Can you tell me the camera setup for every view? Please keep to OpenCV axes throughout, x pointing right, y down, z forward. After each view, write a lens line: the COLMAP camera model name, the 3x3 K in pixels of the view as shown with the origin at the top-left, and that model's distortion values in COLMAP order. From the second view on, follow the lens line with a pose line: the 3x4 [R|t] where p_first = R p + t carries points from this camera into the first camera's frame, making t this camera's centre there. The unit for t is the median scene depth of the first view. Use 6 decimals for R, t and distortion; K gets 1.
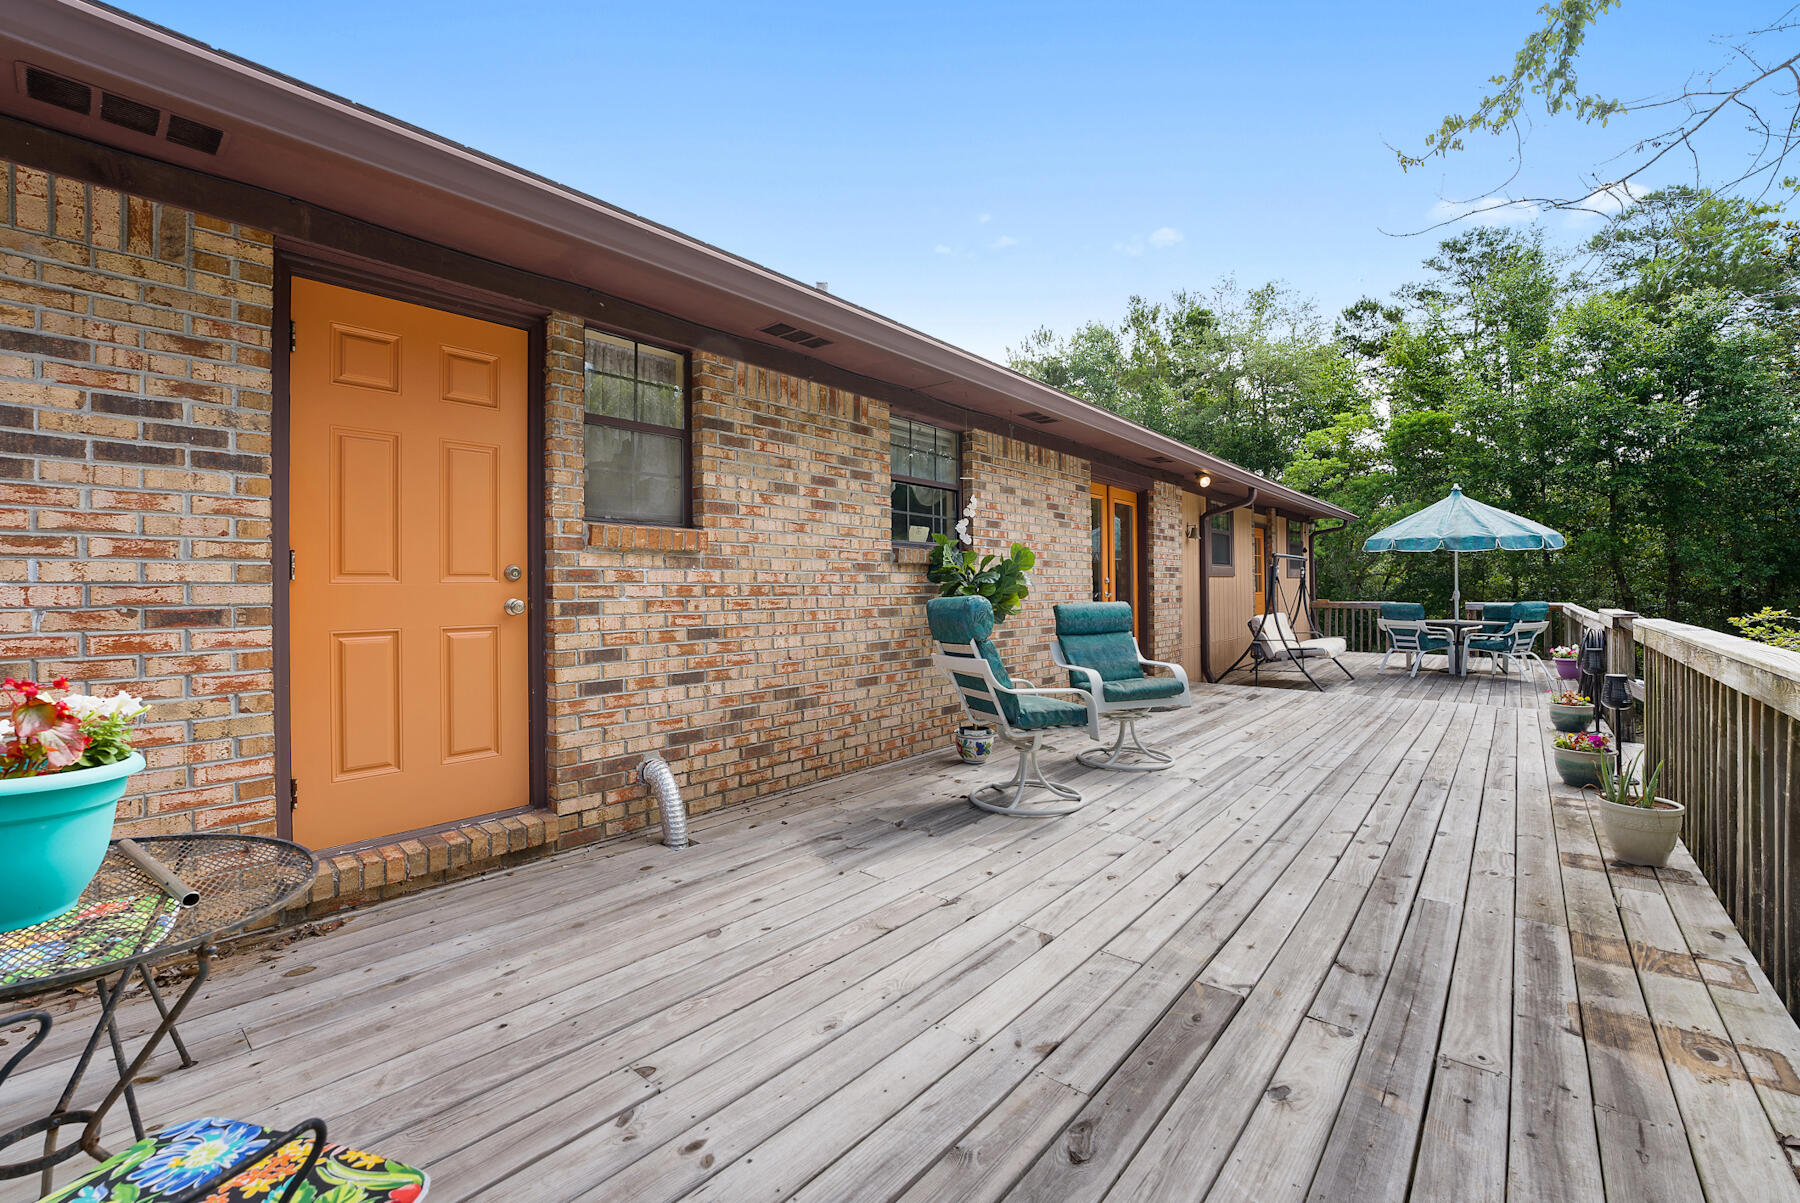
lens RADIAL K [[732.2, 0, 886.7], [0, 732.2, 604.6], [0, 0, 1]] dist [-0.000529, 0.000070]
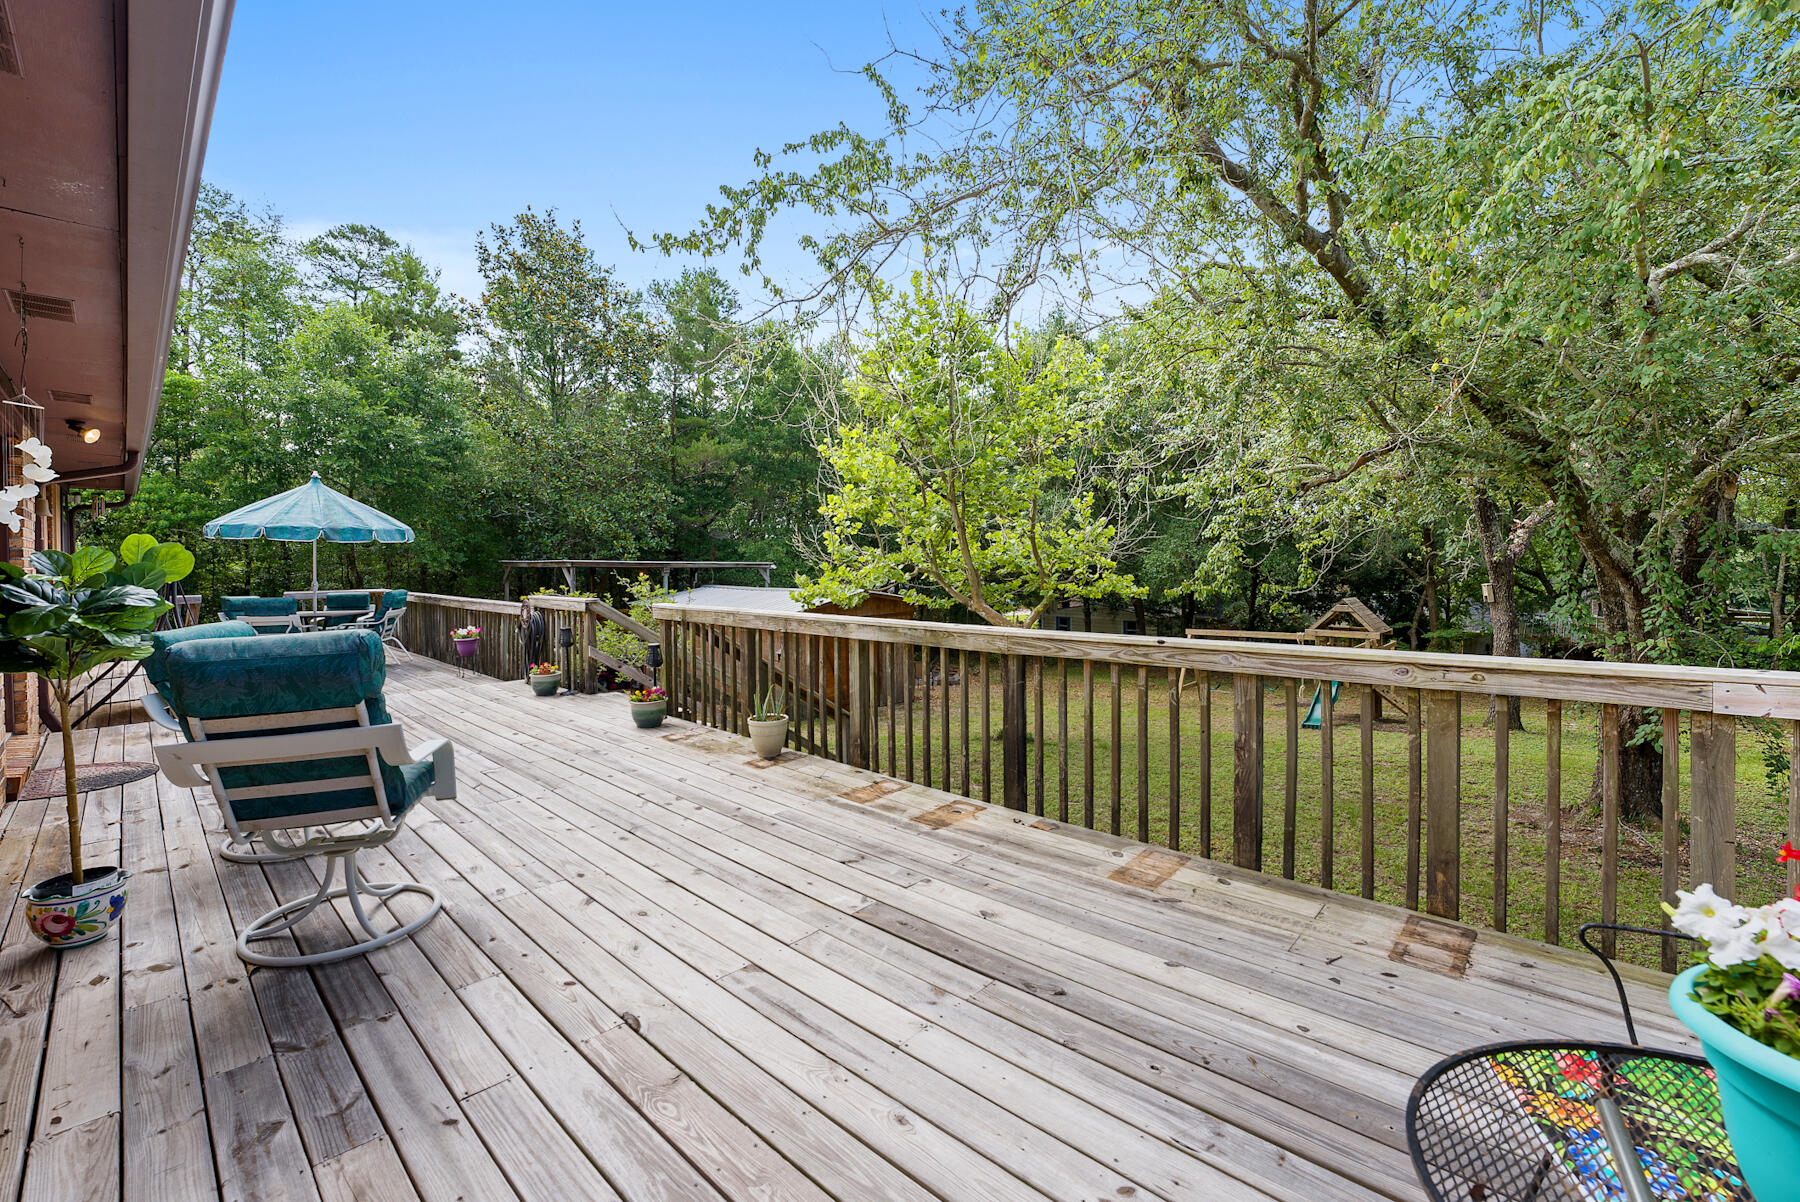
lens RADIAL K [[759.4, 0, 900.0], [0, 759.4, 601.0], [0, 0, 1]] dist [-0.013283, -0.000080]
pose [[0.043672, -0.049242, 0.997832, -0.653066], [0.027163, 0.998474, 0.048085, -0.069515], [-0.998677, 0.025004, 0.044943, 0.636420]]
